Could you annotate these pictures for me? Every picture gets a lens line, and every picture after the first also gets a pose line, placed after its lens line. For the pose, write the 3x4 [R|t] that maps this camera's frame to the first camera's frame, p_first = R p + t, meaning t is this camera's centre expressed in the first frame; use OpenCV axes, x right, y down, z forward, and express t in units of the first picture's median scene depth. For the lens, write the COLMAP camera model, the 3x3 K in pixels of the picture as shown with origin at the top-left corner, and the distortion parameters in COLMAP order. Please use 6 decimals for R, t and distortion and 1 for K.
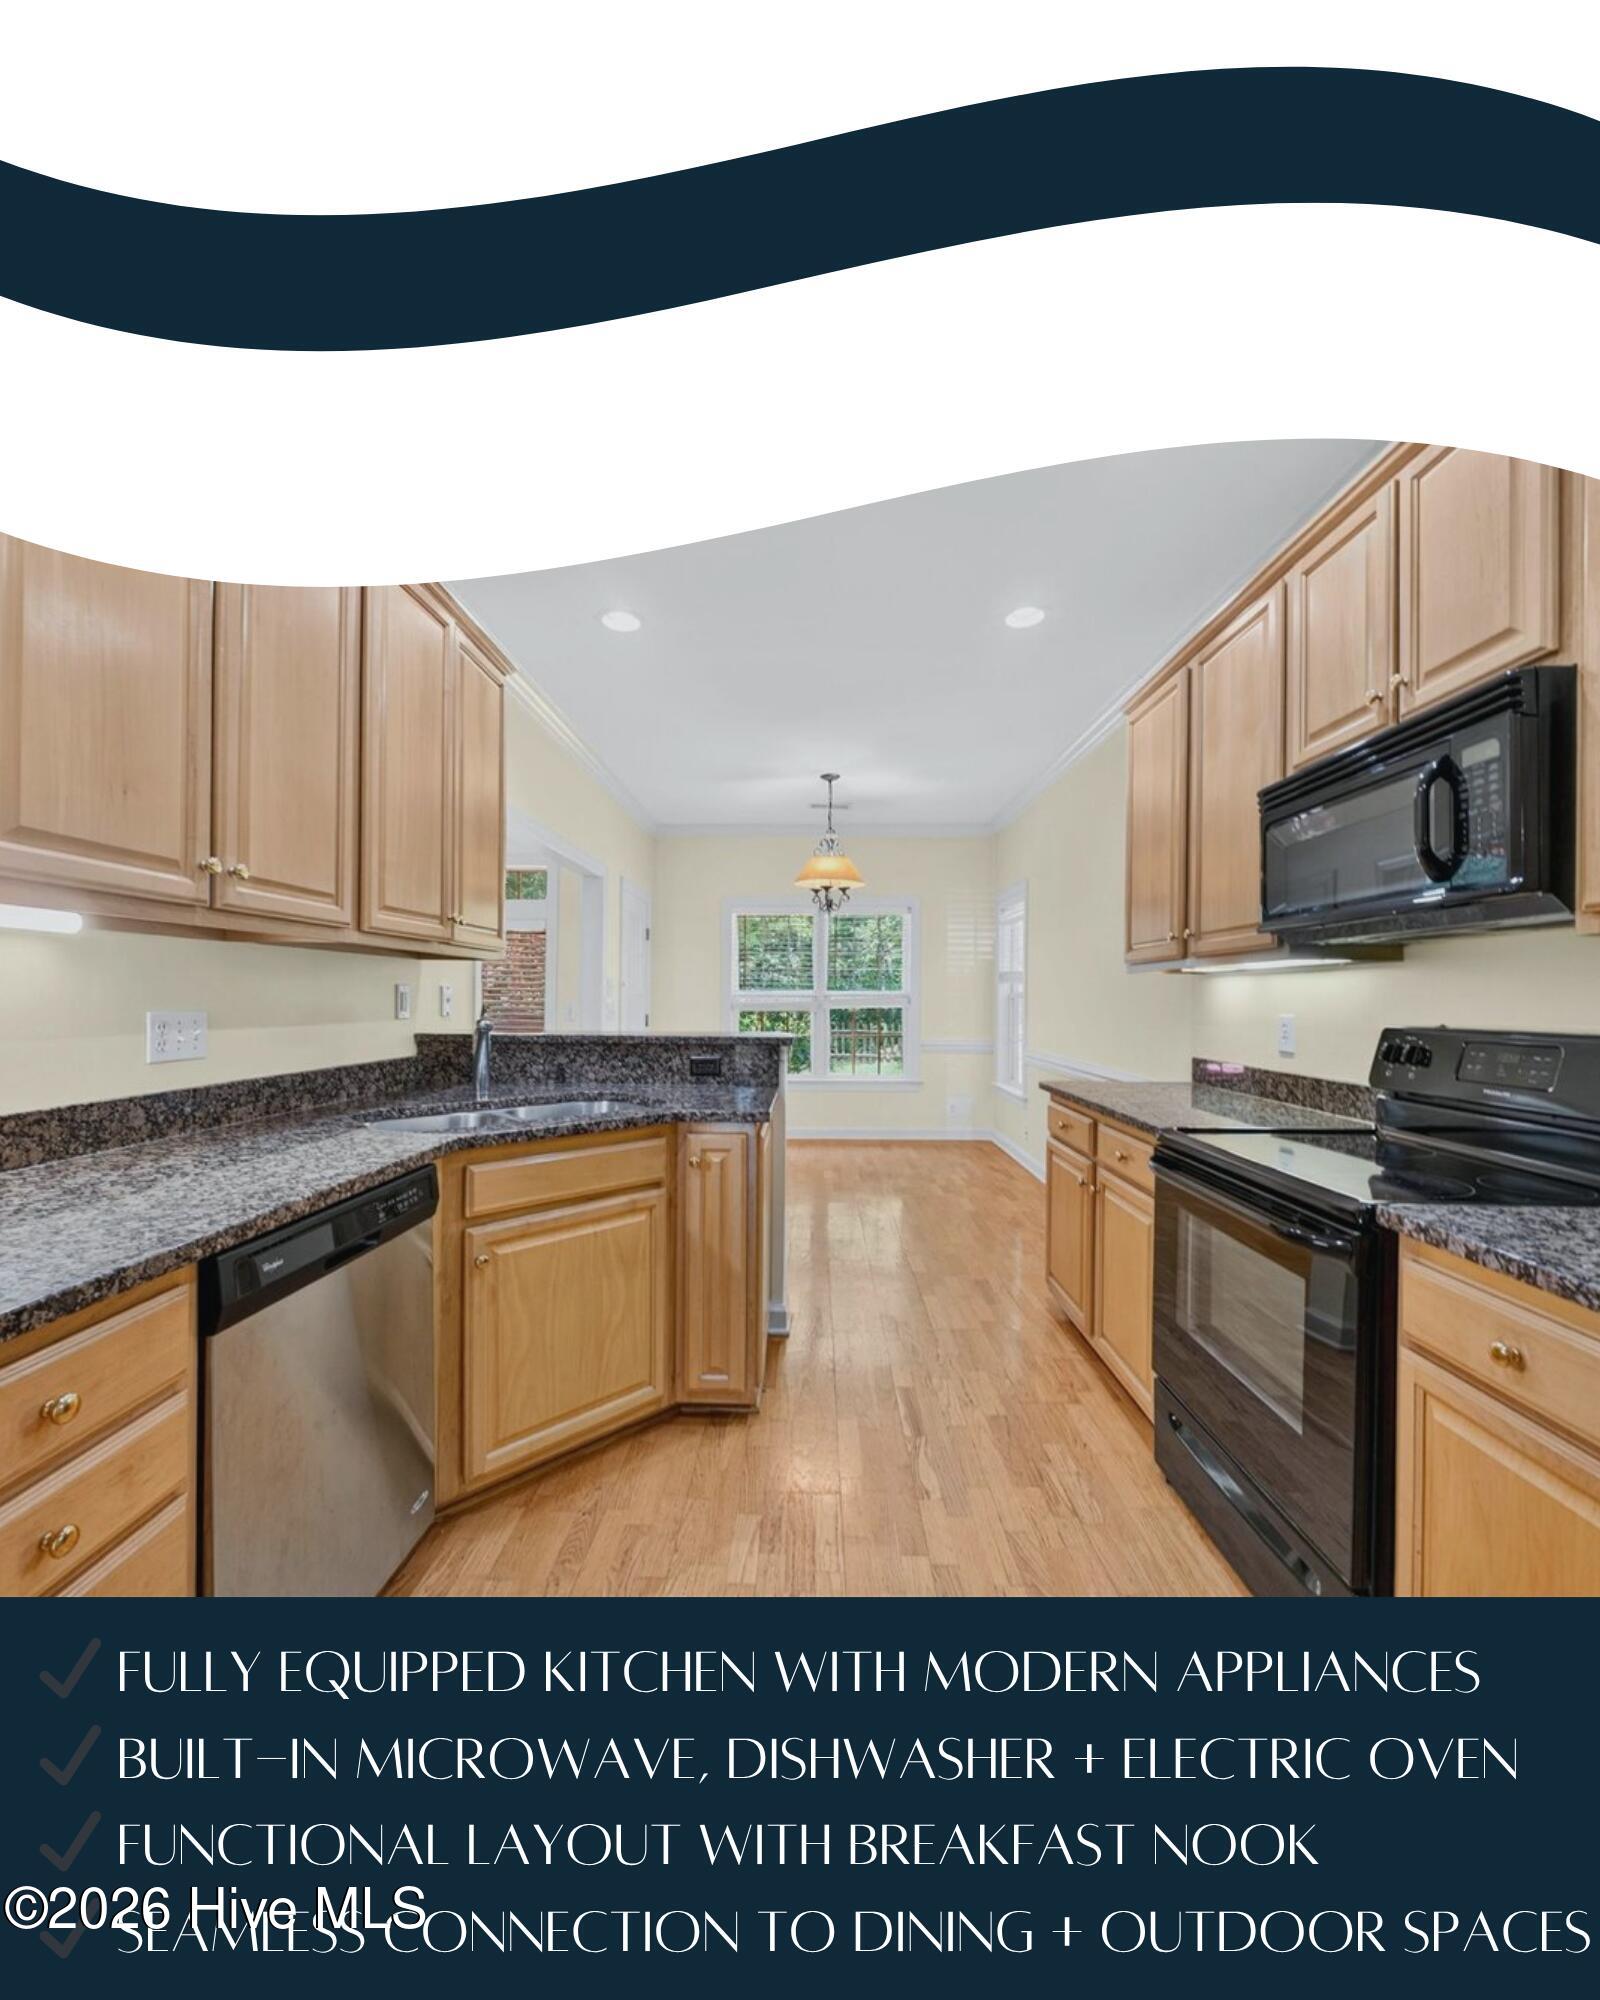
lens RADIAL K [[754.1, 0, 800.2], [0, 754.1, 998.1], [0, 0, 1]] dist [0.008398, -0.005731]
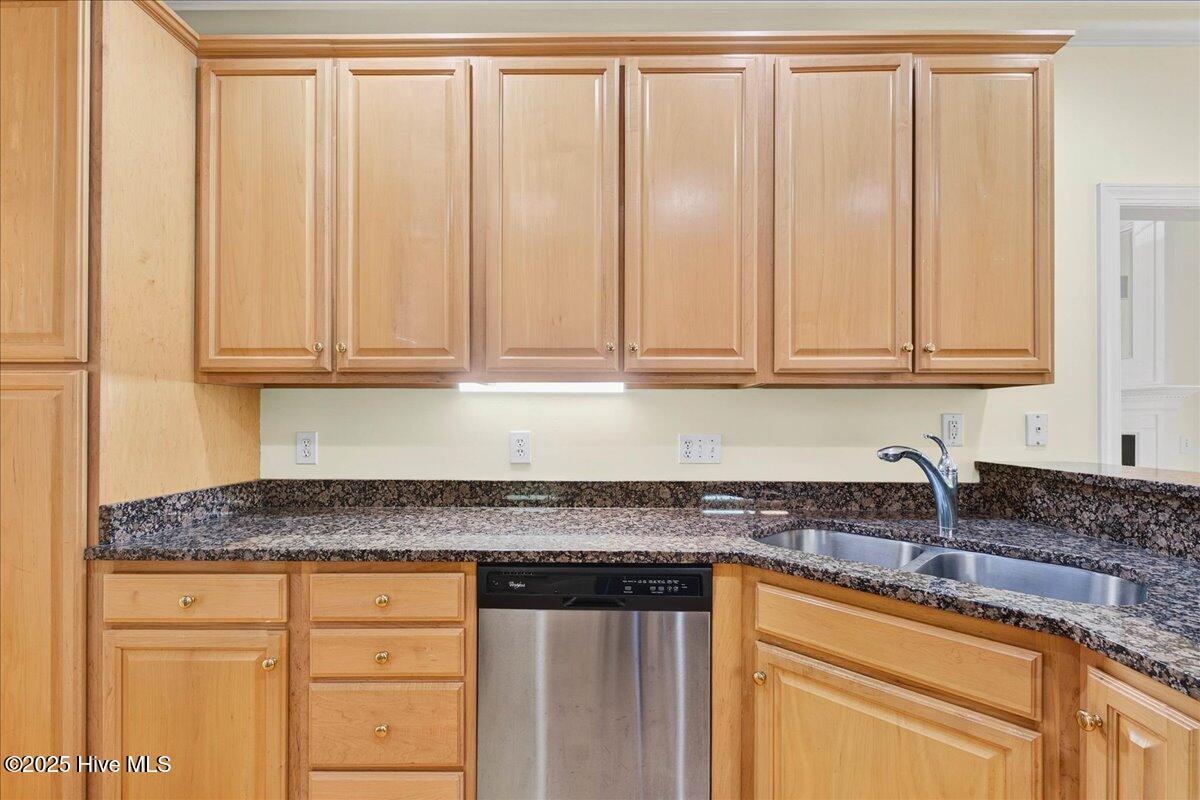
lens RADIAL K [[516.4, 0, 613.4], [0, 516.4, 415.5], [0, 0, 1]] dist [0.003481, -0.000178]
pose [[0.012744, -0.016212, -0.999787, 0.265449], [-0.003335, 0.999862, -0.016256, -0.002952], [0.999913, 0.003541, 0.012689, 0.693791]]
